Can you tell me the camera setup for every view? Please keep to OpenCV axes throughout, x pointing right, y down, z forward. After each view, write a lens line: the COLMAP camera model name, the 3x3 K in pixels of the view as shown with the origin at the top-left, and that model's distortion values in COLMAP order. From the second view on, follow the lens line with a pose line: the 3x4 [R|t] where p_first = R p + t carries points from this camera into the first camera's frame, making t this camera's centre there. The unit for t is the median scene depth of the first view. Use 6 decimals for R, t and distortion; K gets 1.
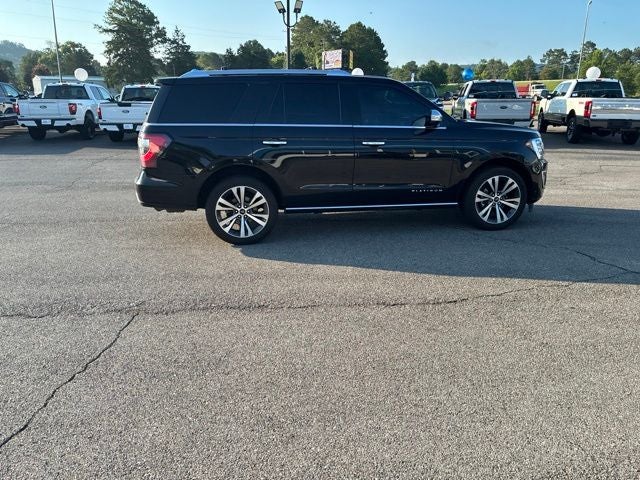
lens RADIAL K [[488.8, 0, 322.6], [0, 488.8, 240.5], [0, 0, 1]] dist [0.062673, -0.077235]
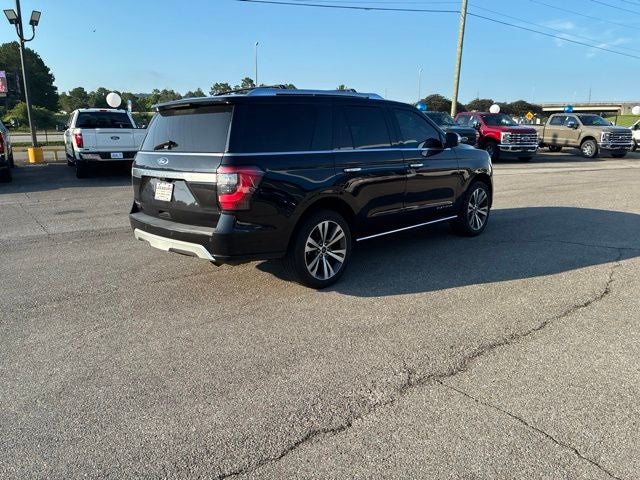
lens RADIAL K [[489.1, 0, 316.0], [0, 489.1, 245.7], [0, 0, 1]] dist [0.064213, -0.081307]
pose [[0.816653, -0.139408, 0.560039, -0.604361], [0.164701, 0.986329, 0.005354, -0.066735], [-0.553129, 0.087866, 0.828449, 0.258888]]
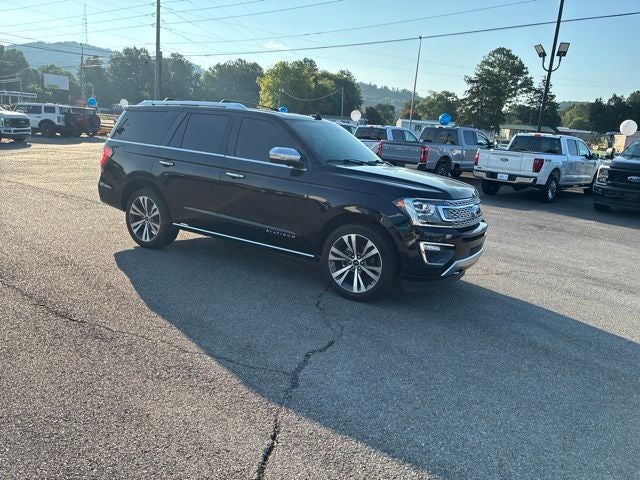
lens RADIAL K [[487.7, 0, 317.9], [0, 487.7, 239.0], [0, 0, 1]] dist [0.059809, -0.078300]
pose [[0.752462, 0.197466, -0.628337, 0.804525], [-0.254273, 0.967132, -0.000565, -0.104666], [0.607574, 0.160194, 0.777941, 0.318335]]
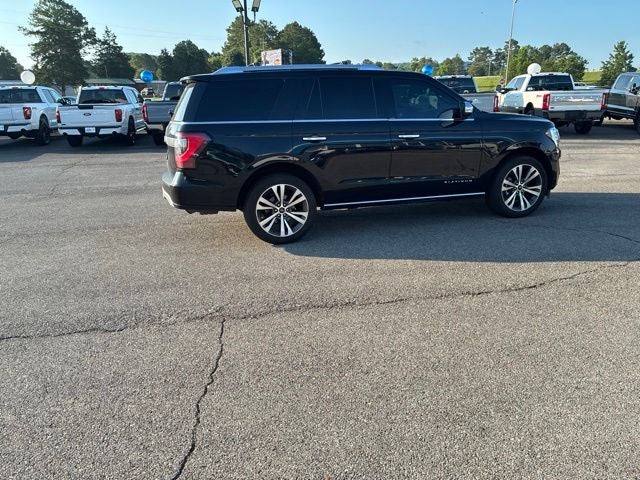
lens RADIAL K [[487.7, 0, 319.0], [0, 487.7, 235.6], [0, 0, 1]] dist [0.066651, -0.090434]
pose [[0.992767, -0.050892, 0.108734, -0.180933], [0.051732, 0.998649, -0.004915, 0.000346], [-0.108337, 0.010505, 0.994059, 0.021879]]
